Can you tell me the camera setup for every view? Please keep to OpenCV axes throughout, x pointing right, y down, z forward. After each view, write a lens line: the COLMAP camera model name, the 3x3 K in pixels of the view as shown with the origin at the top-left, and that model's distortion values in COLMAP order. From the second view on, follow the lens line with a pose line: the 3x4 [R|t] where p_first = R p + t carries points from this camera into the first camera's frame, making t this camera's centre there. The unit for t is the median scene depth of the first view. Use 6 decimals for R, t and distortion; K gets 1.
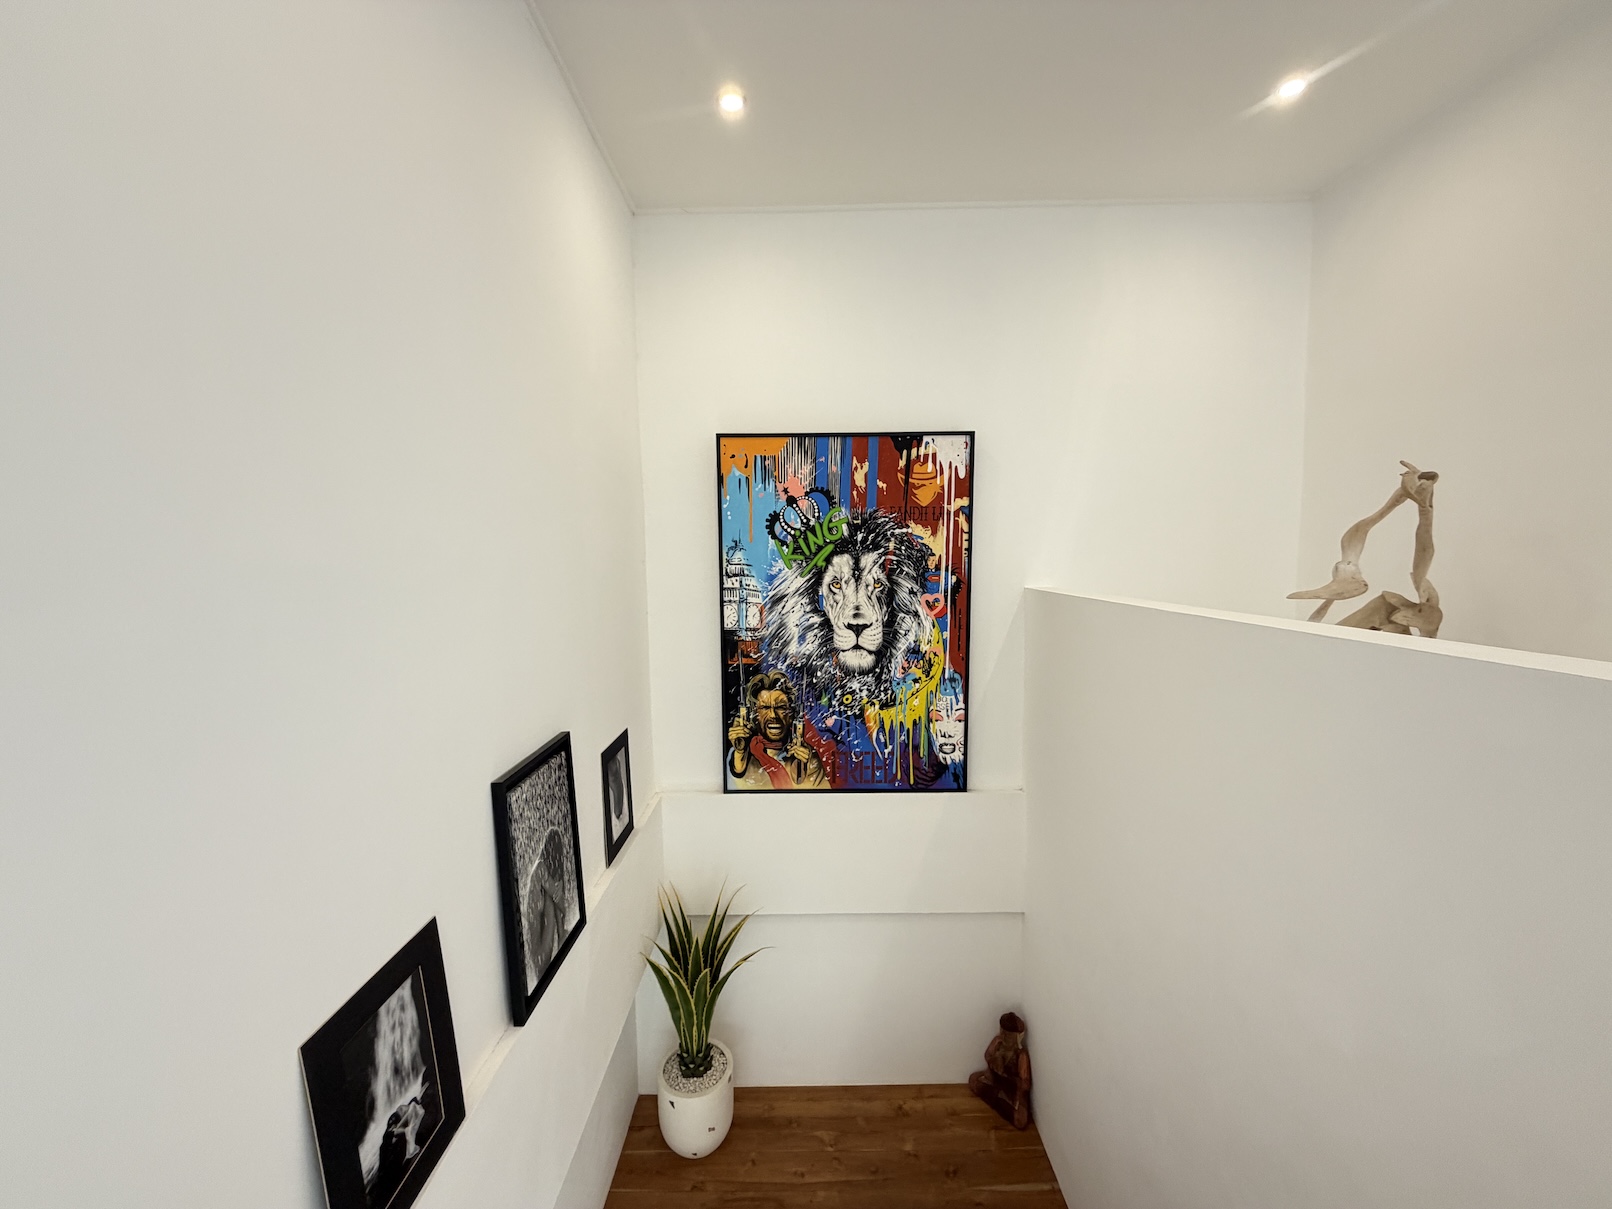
lens RADIAL K [[643.6, 0, 800.3], [0, 643.6, 606.9], [0, 0, 1]] dist [0.001250, -0.000834]
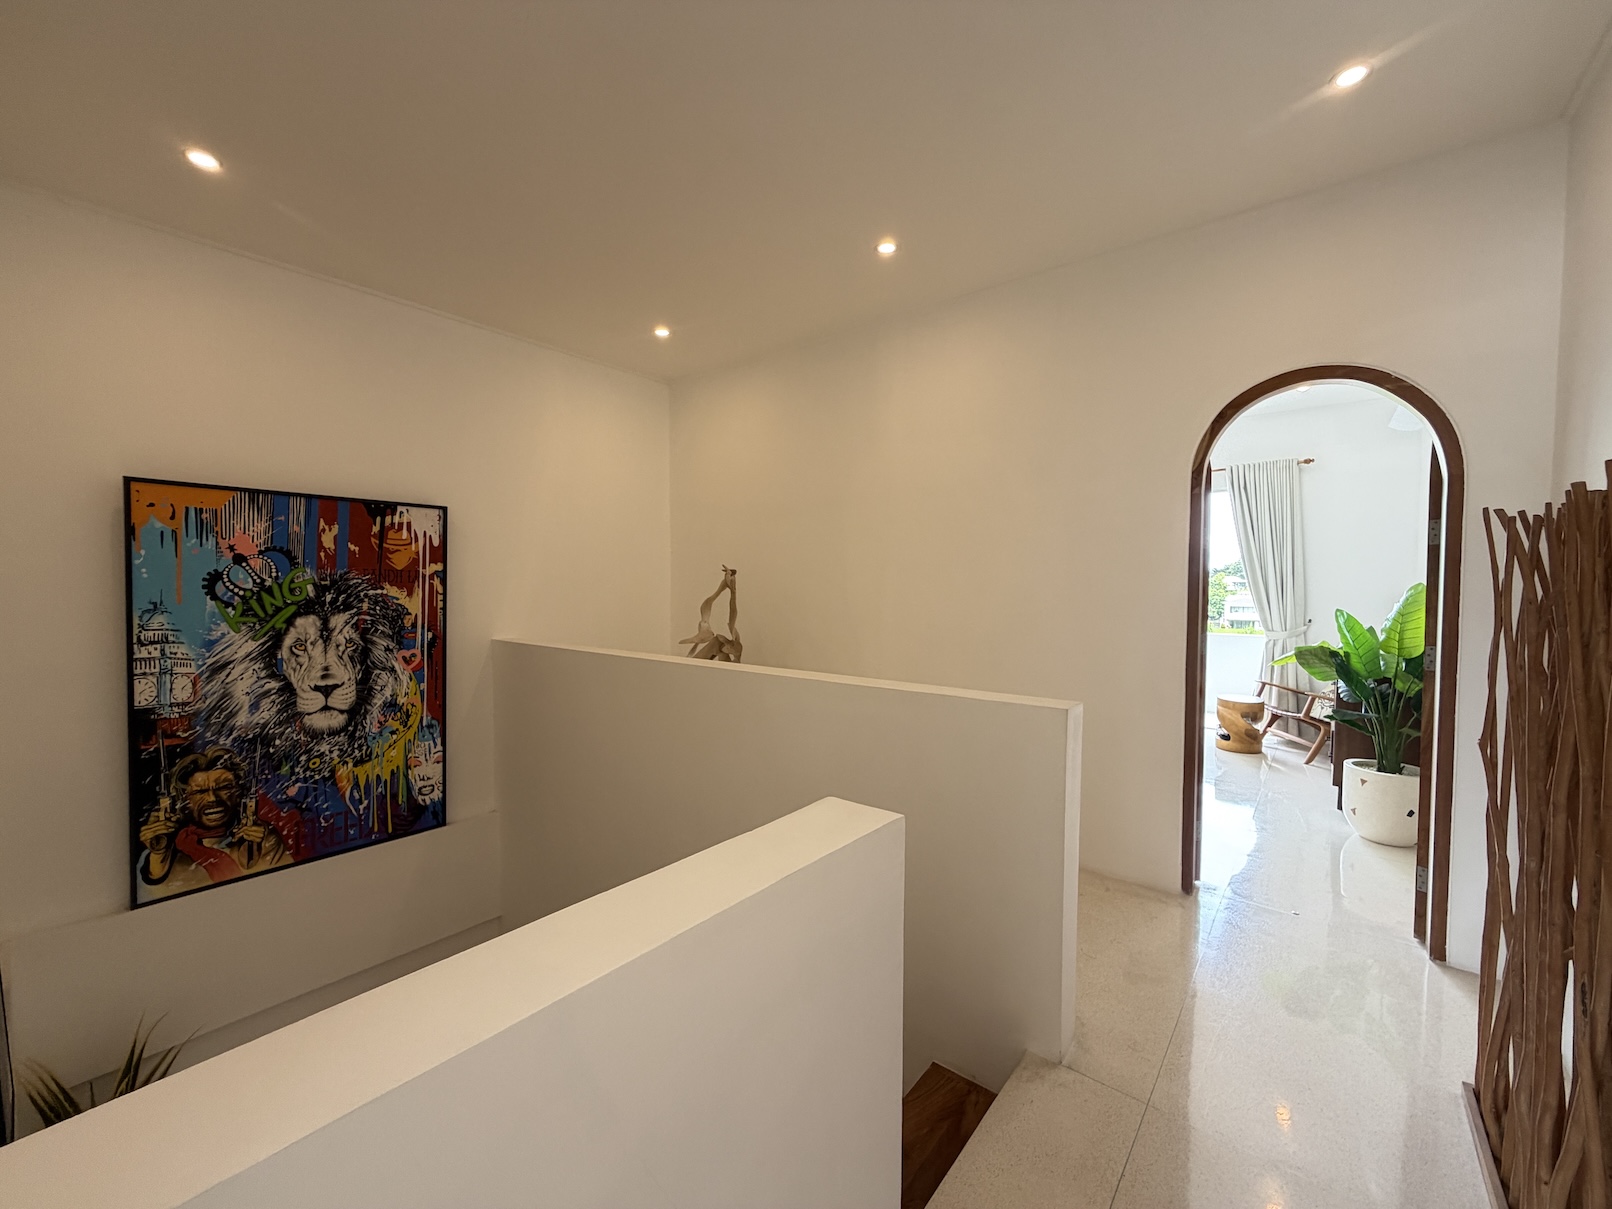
lens RADIAL K [[643.6, 0, 803.6], [0, 643.6, 599.6], [0, 0, 1]] dist [0.001250, -0.000834]
pose [[0.623661, -0.003365, 0.781688, -0.229366], [0.051259, 0.998015, -0.036600, -0.030735], [-0.780013, 0.062895, 0.622595, -0.203803]]
